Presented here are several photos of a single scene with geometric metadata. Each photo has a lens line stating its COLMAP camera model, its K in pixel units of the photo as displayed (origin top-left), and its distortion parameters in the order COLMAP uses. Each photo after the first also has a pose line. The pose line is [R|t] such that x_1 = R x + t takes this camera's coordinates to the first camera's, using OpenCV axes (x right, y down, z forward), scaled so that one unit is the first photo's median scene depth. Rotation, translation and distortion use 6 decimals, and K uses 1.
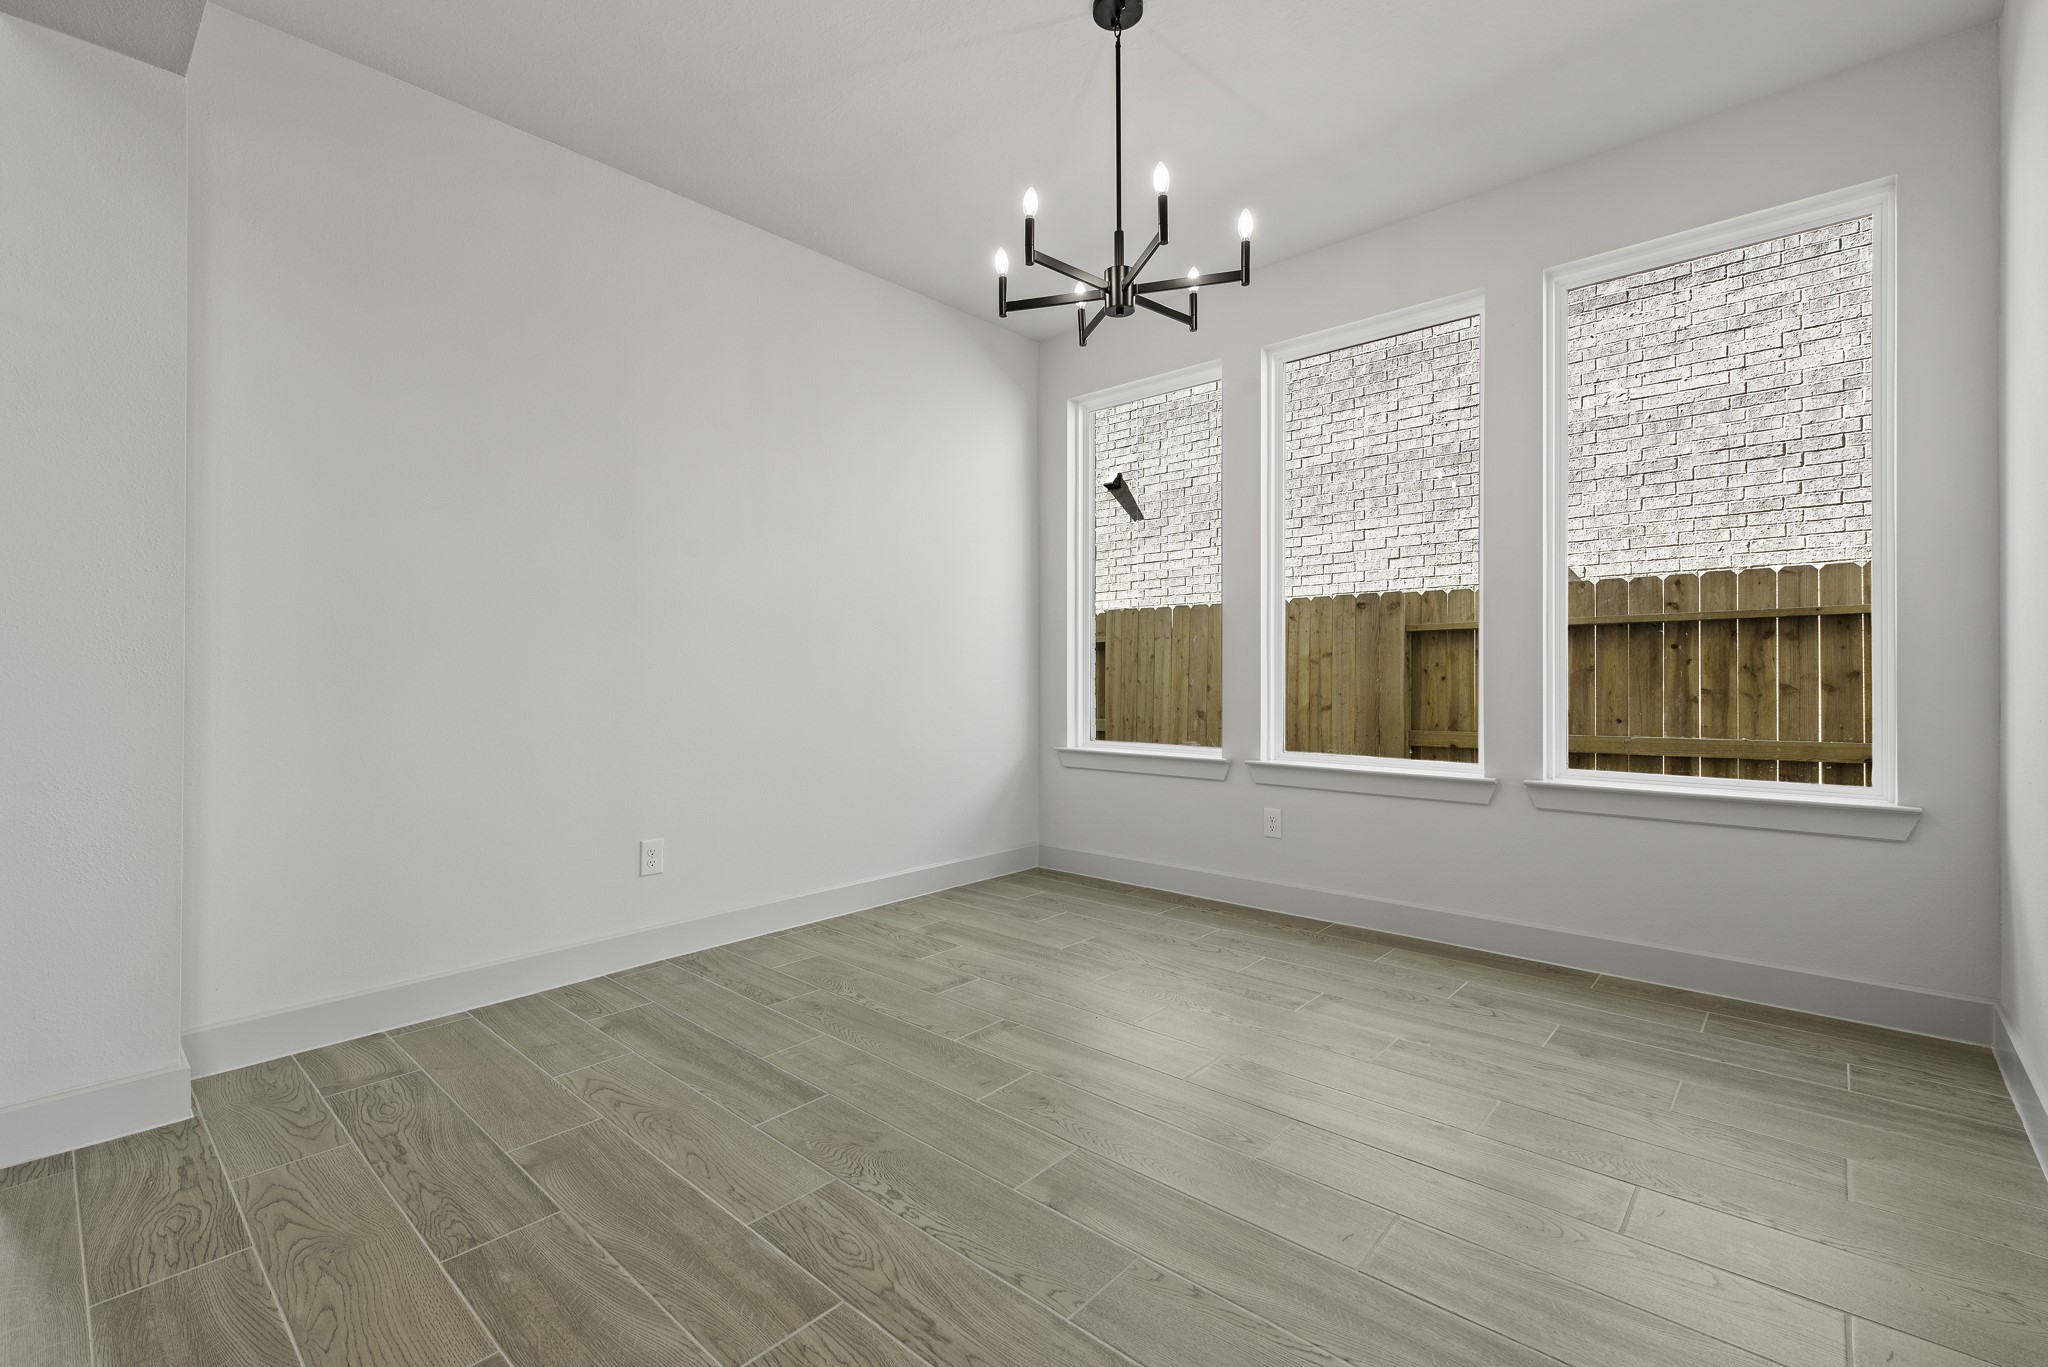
lens RADIAL K [[902.6, 0, 1021.1], [0, 902.6, 670.4], [0, 0, 1]] dist [0.022581, -0.000320]
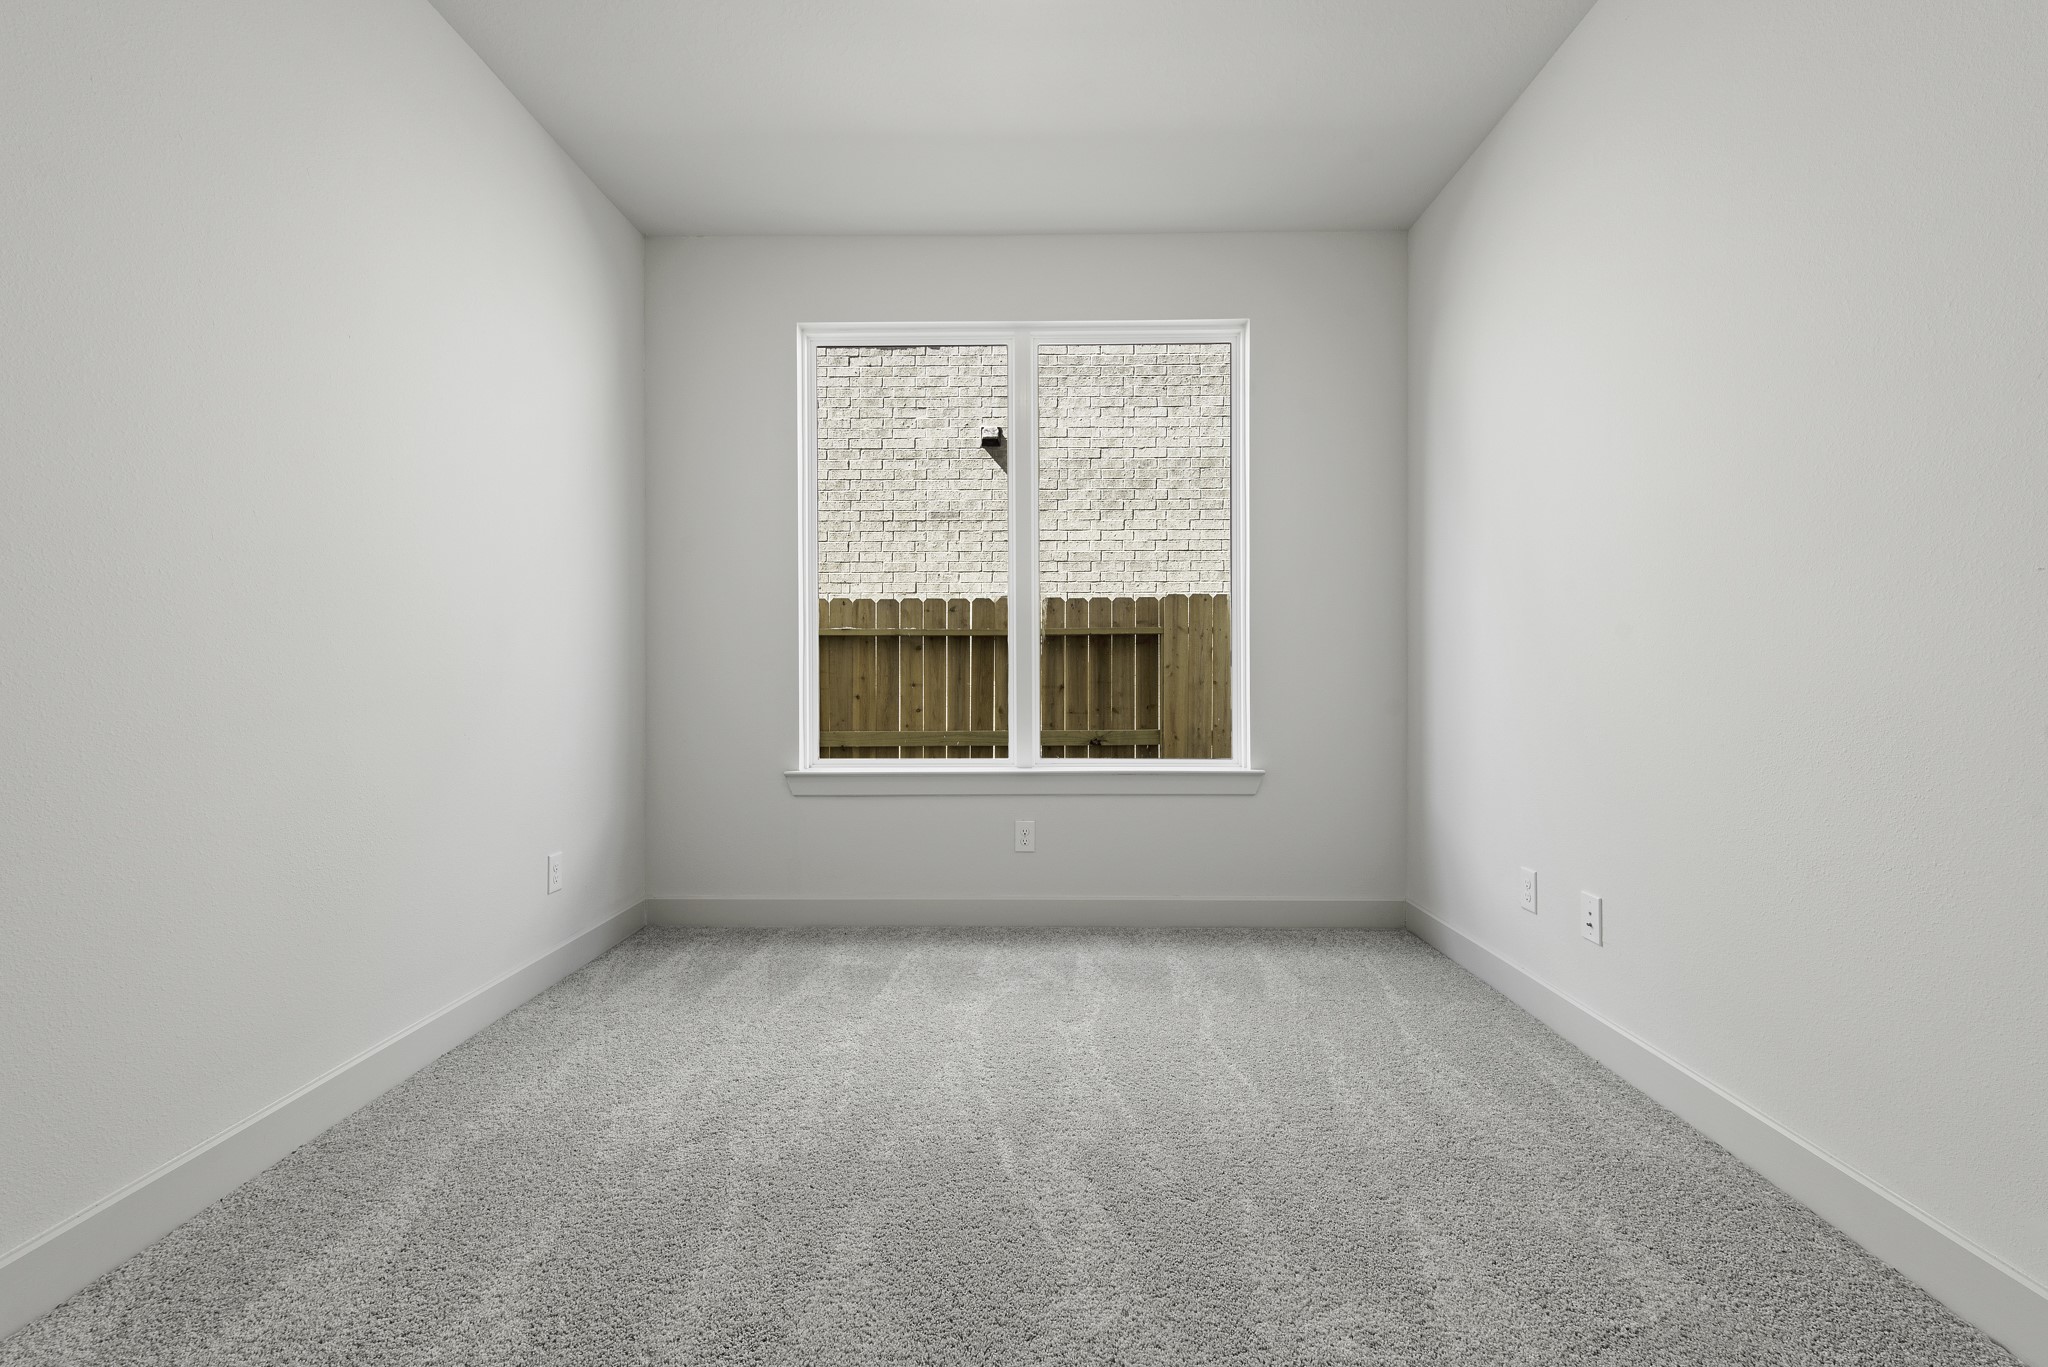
lens RADIAL K [[911.0, 0, 1024.0], [0, 911.0, 683.5], [0, 0, 1]] dist [-0.046047, -0.000063]
pose [[0.740970, -0.005768, 0.671514, -0.443715], [-0.001185, 0.999950, 0.009897, 0.004007], [-0.671537, -0.008129, 0.740926, 0.396208]]
